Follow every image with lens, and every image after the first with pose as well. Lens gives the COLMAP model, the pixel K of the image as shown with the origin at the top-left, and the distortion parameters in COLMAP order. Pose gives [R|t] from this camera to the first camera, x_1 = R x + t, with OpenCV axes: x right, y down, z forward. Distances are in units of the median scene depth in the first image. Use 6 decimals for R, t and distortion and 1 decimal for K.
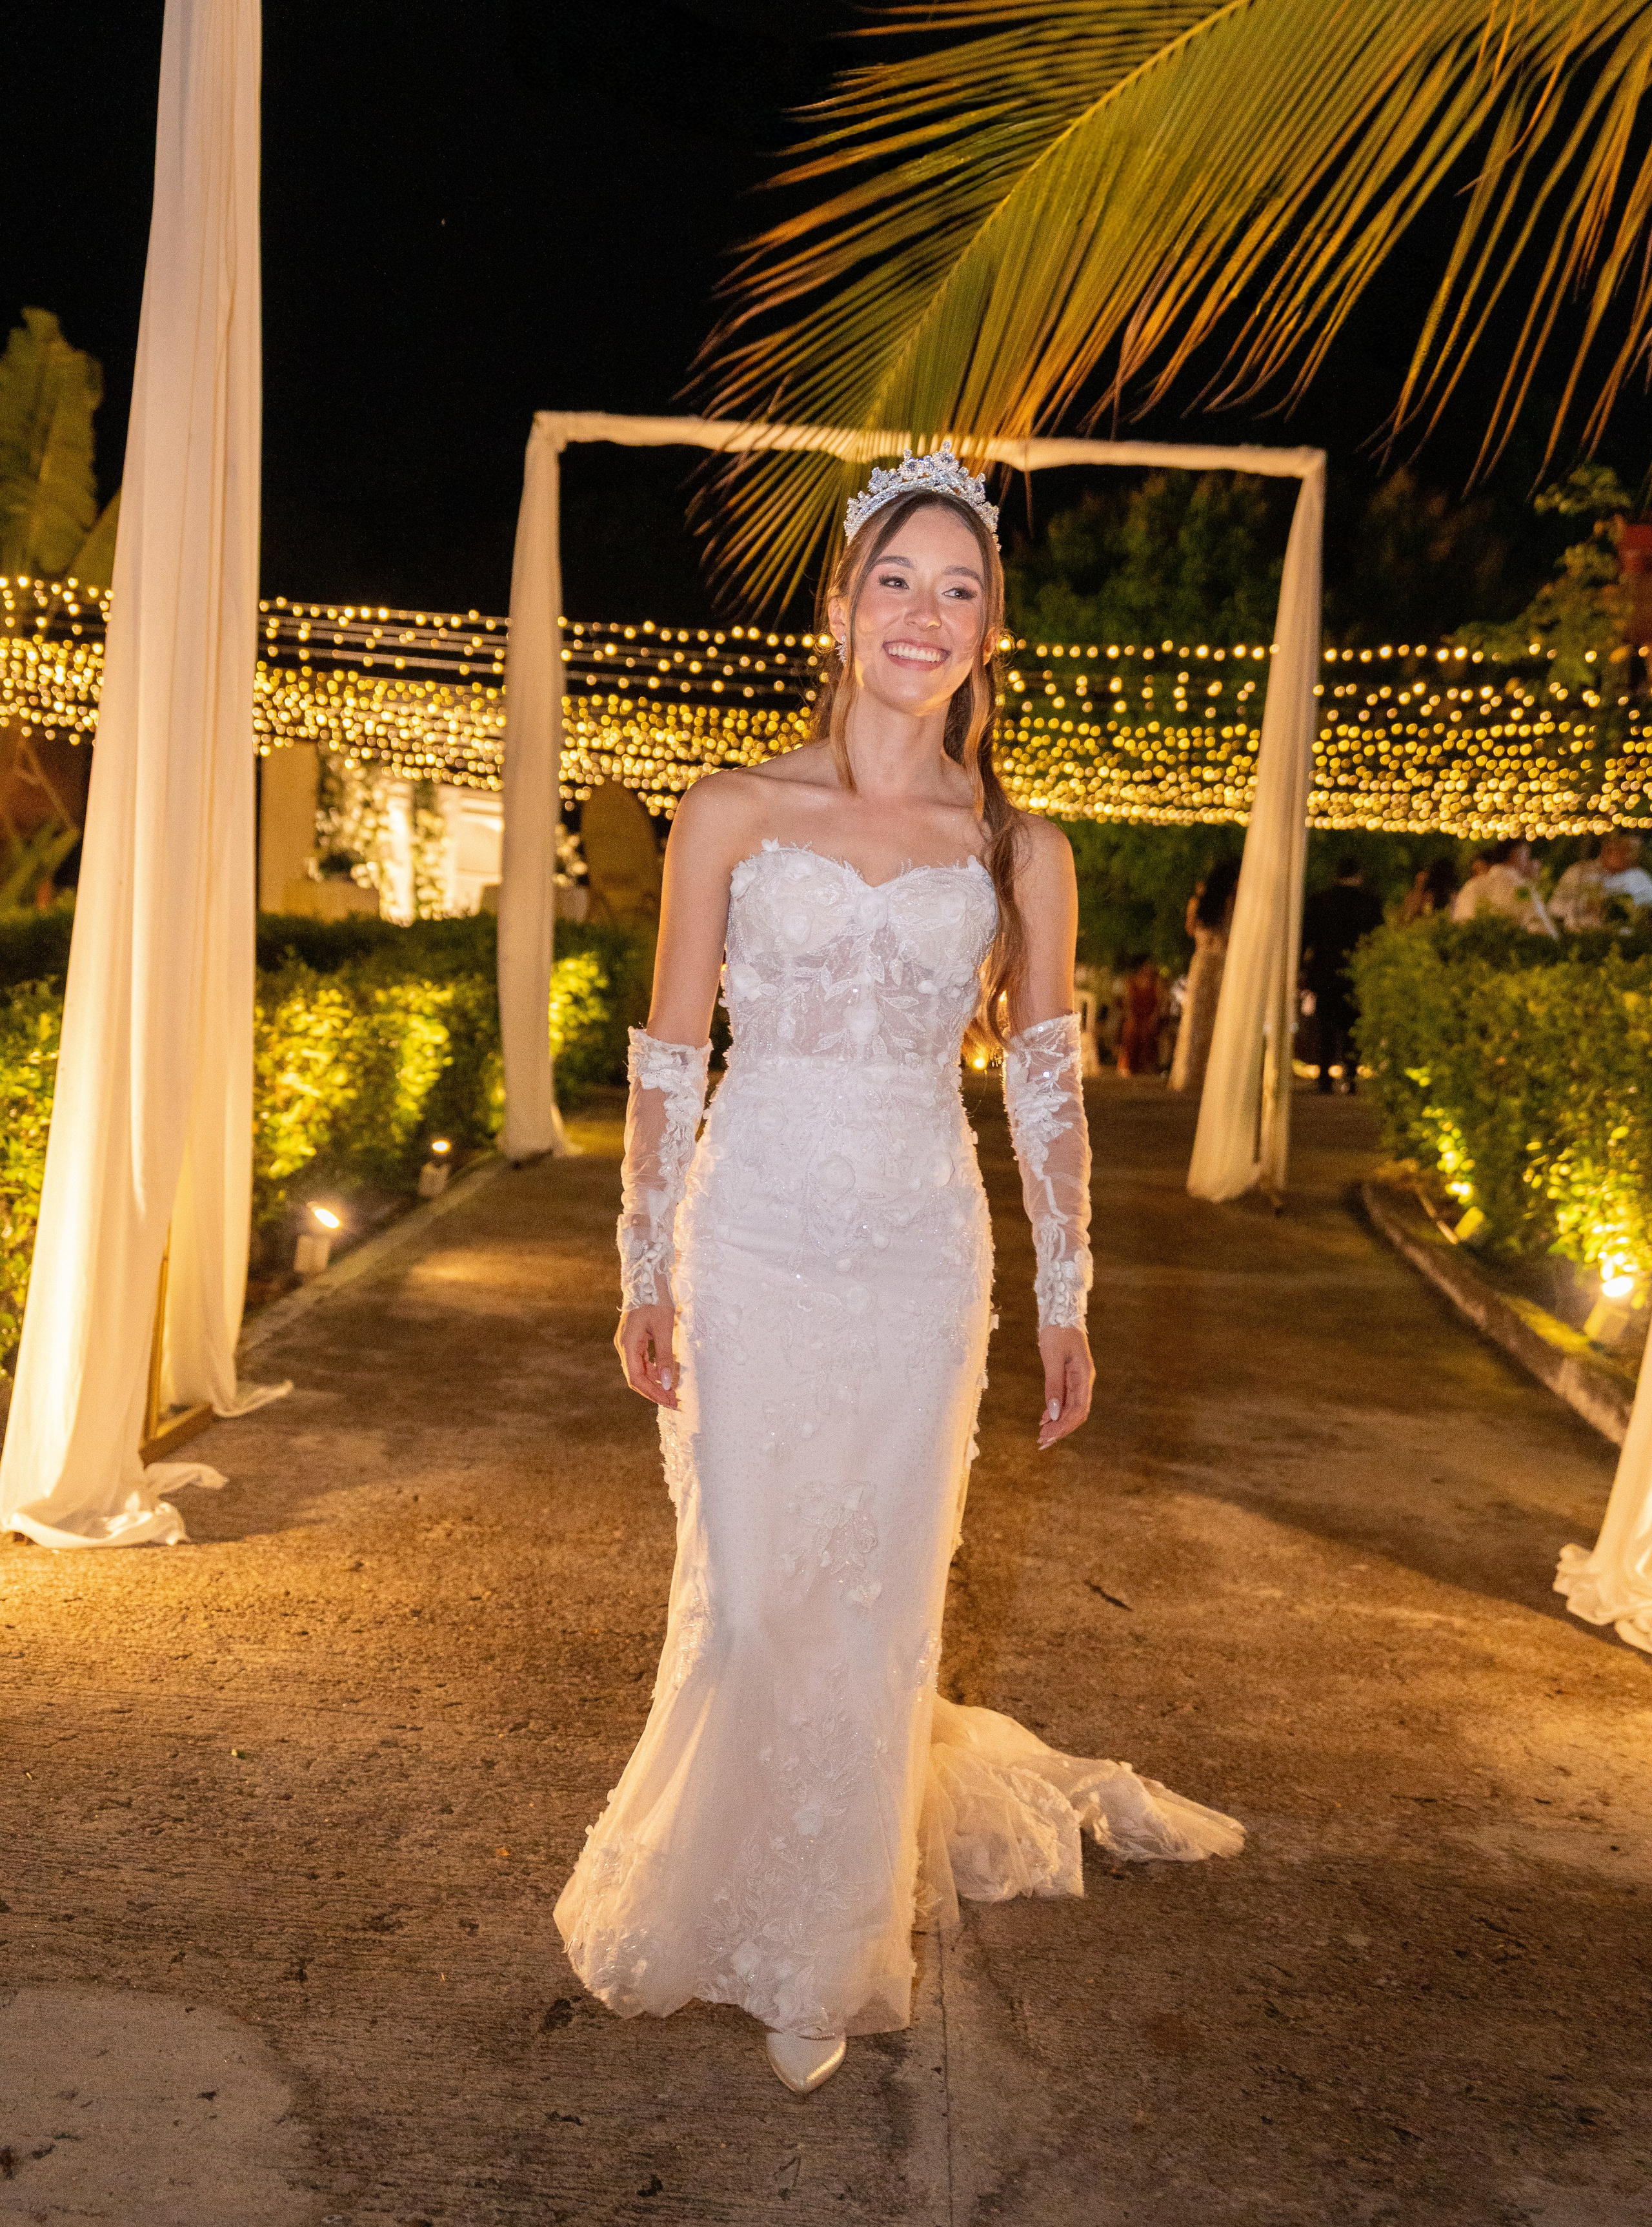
lens RADIAL K [[2419.3, 0, 832.9], [0, 2419.3, 1265.4], [0, 0, 1]] dist [-0.007318, 0.032925]
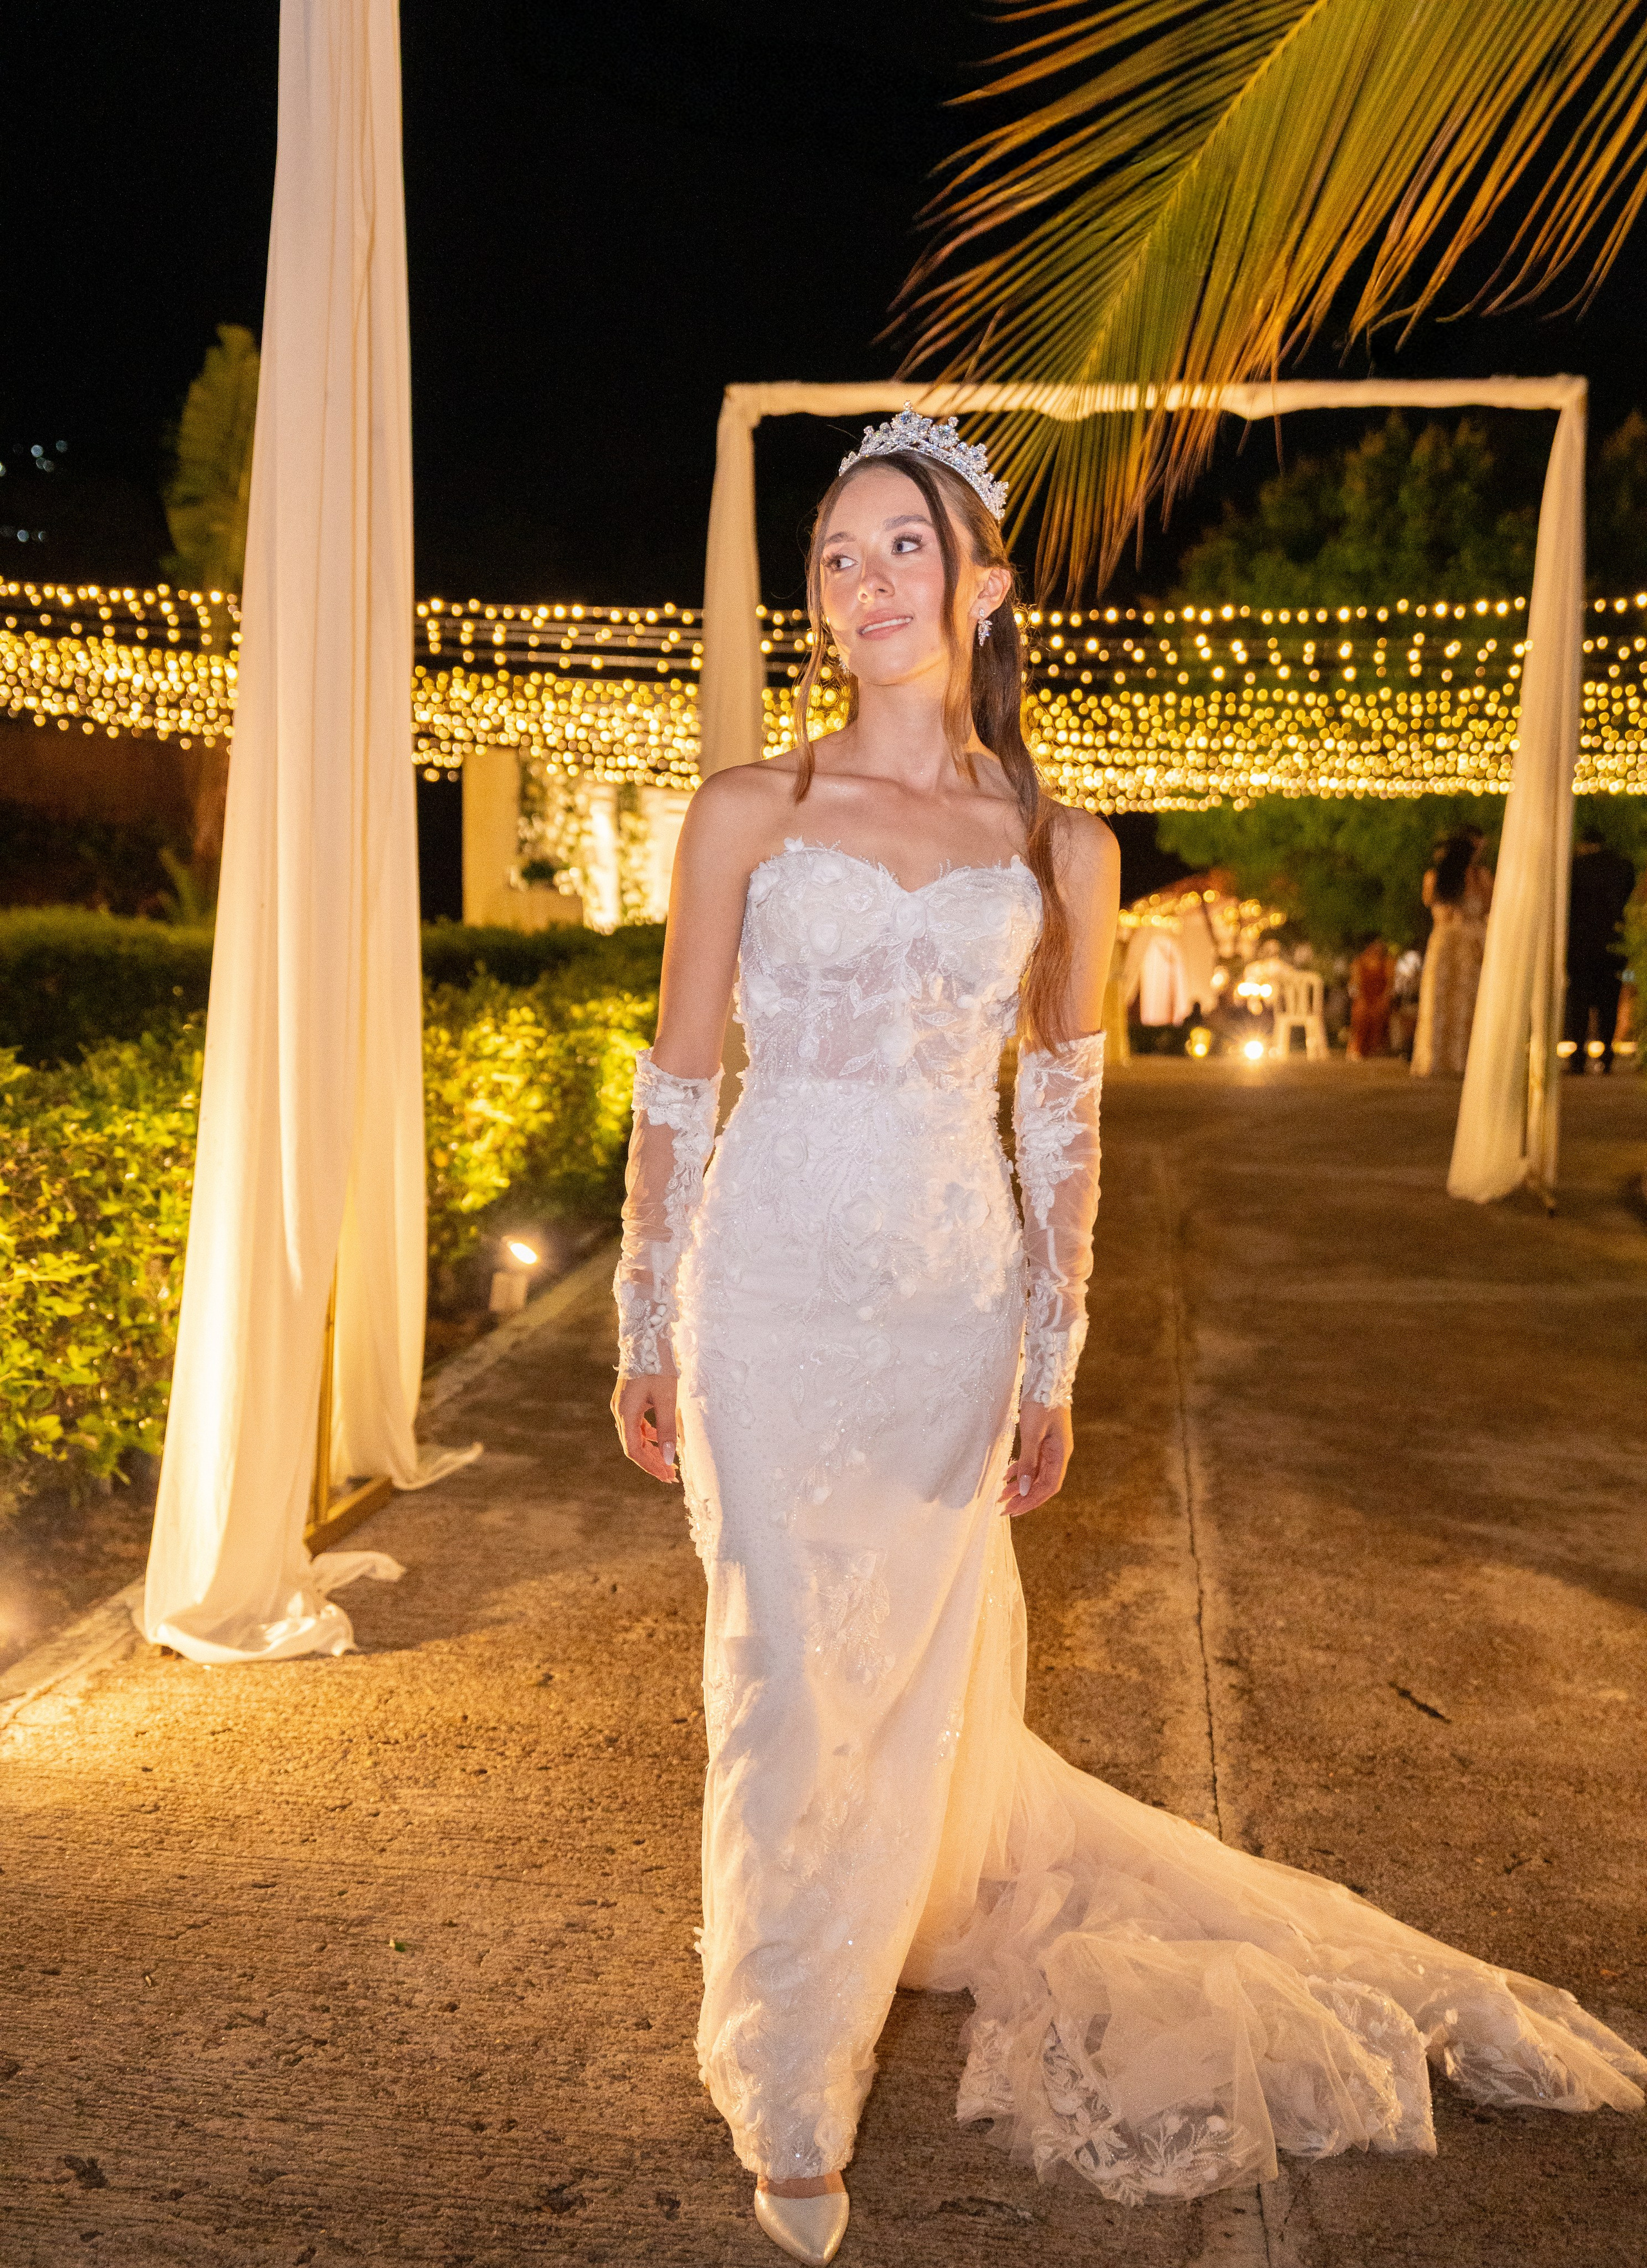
lens RADIAL K [[2413.3, 0, 826.0], [0, 2413.3, 1256.8], [0, 0, 1]] dist [0.009010, -0.014975]
pose [[0.995454, -0.023721, -0.092239, -0.003658], [0.023747, 0.999718, -0.000810, -0.007548], [0.092232, -0.001384, 0.995737, 0.043248]]
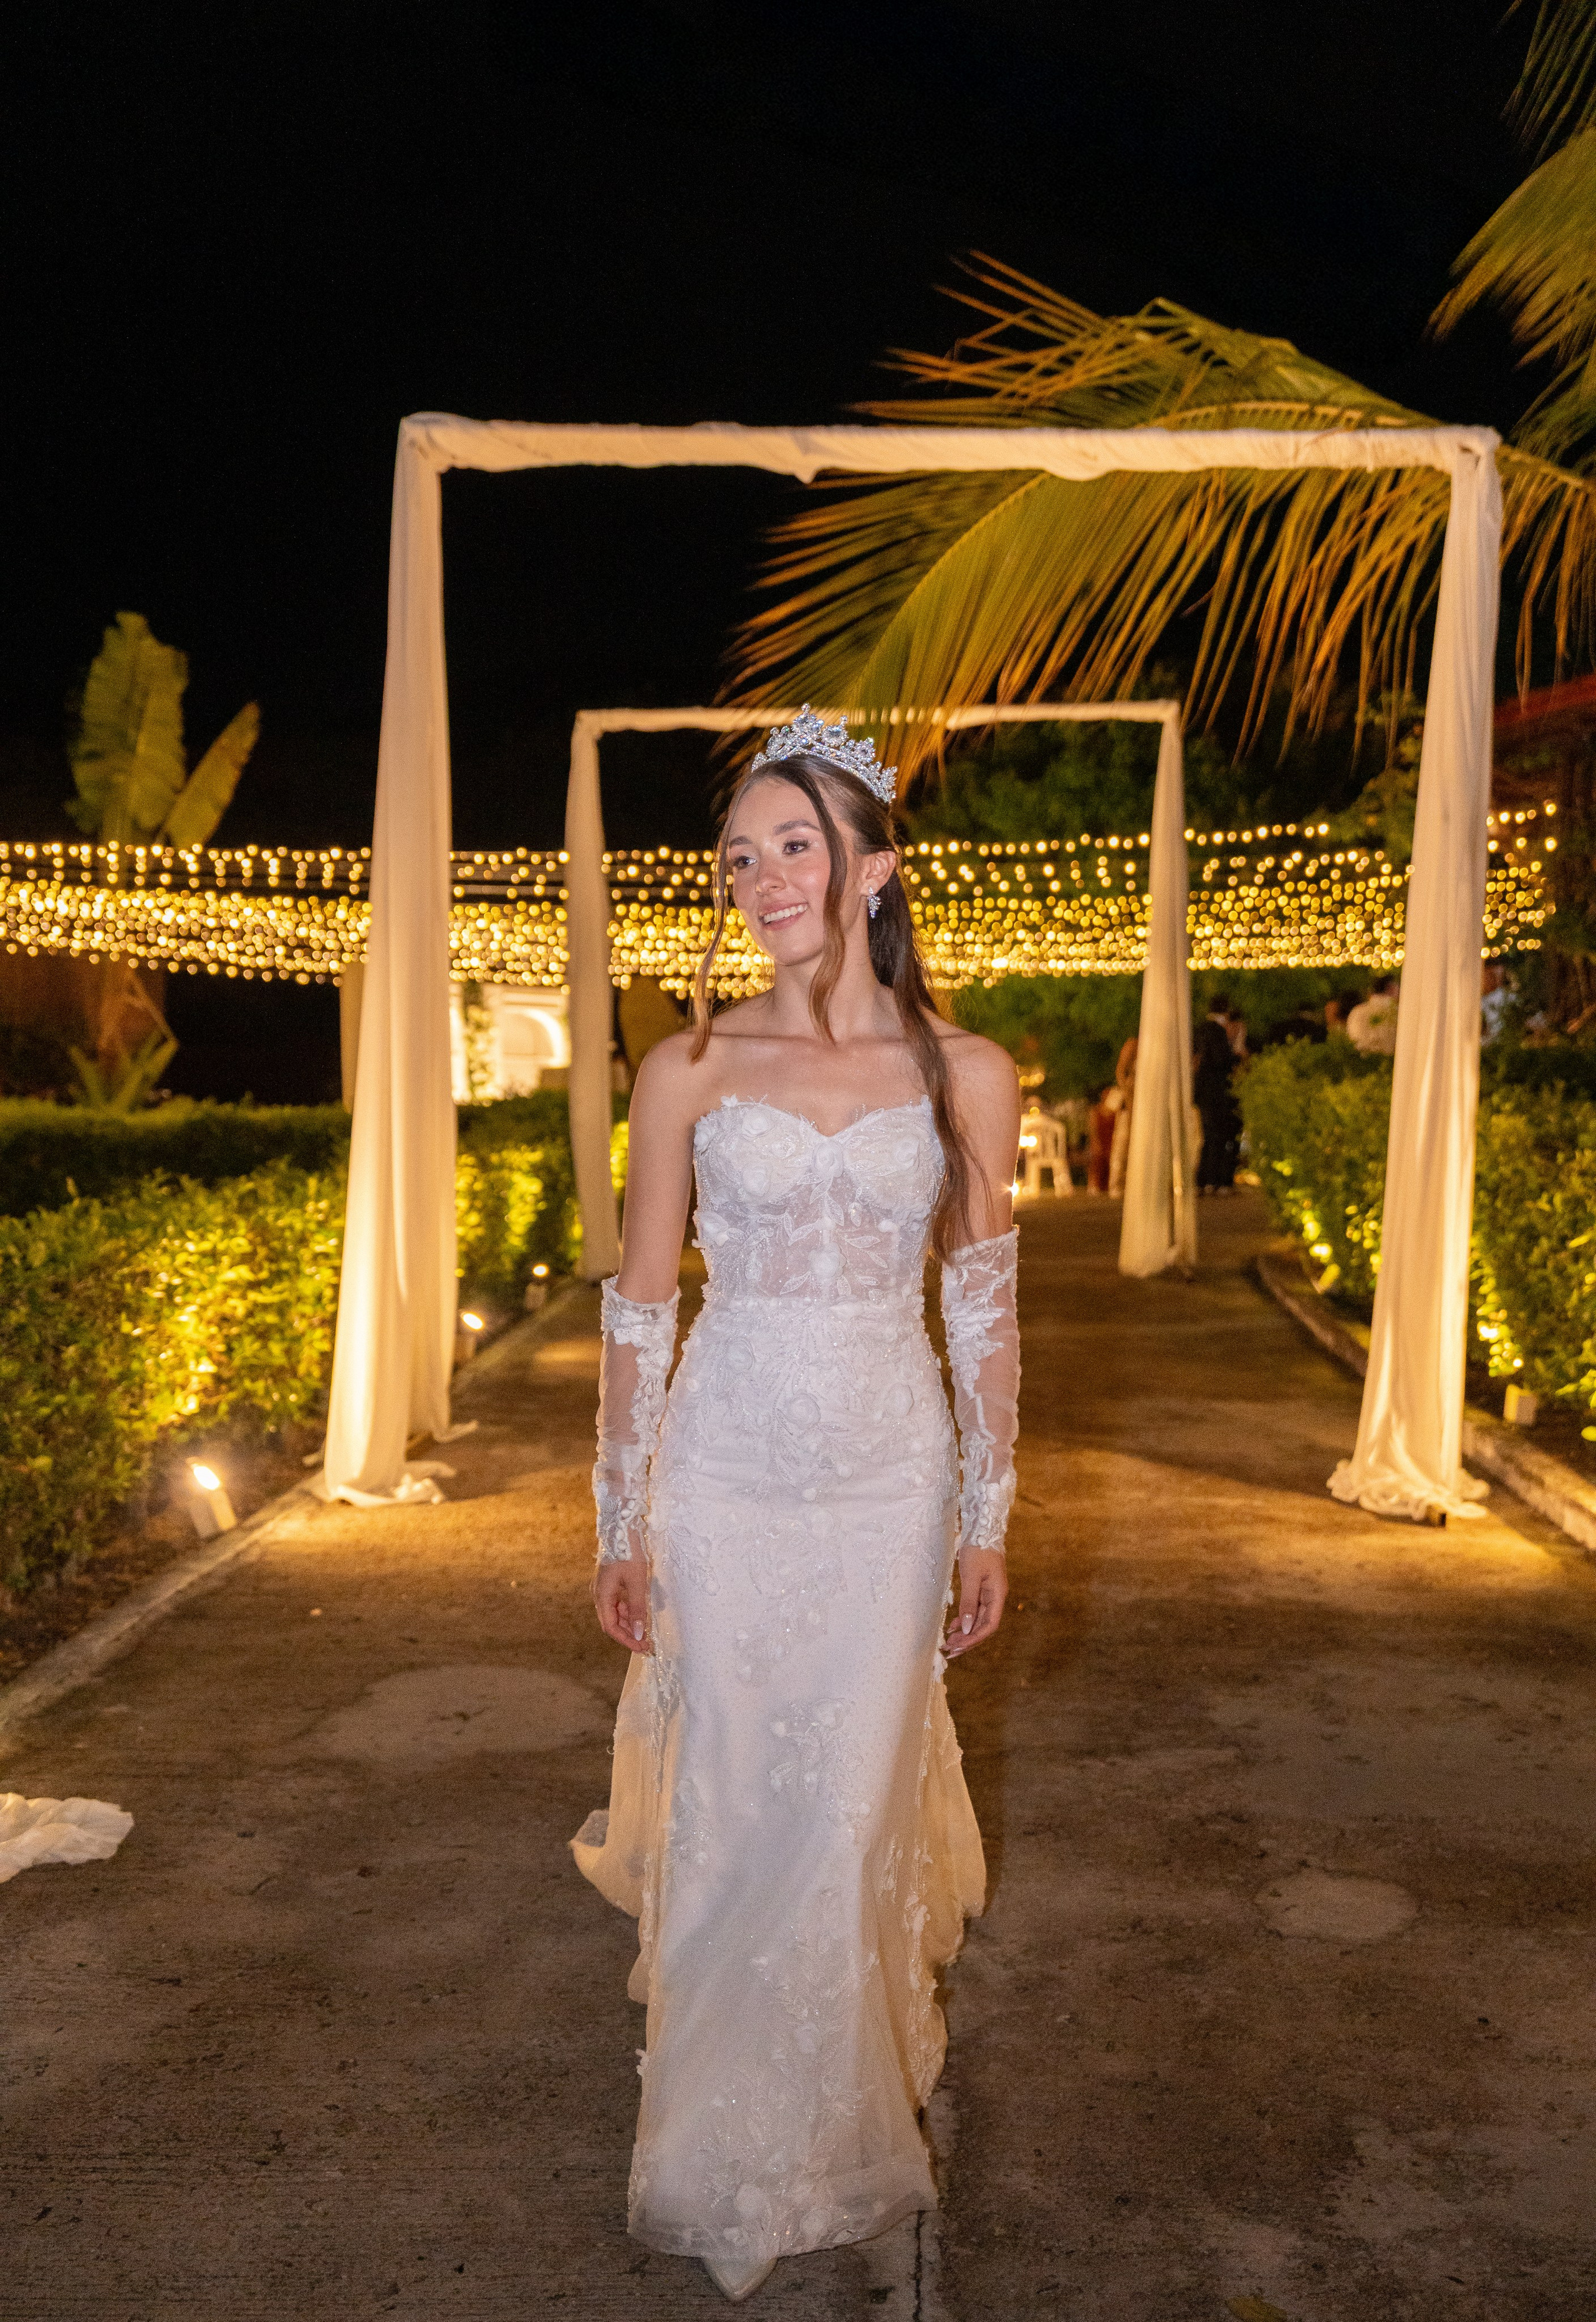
lens RADIAL K [[2341.5, 0, 801.6], [0, 2341.5, 1216.2], [0, 0, 1]] dist [0.007825, -0.032239]
pose [[0.997706, -0.065834, -0.015791, 0.000548], [0.064338, 0.994590, -0.081555, 0.021311], [0.021075, 0.080351, 0.996544, -0.164628]]
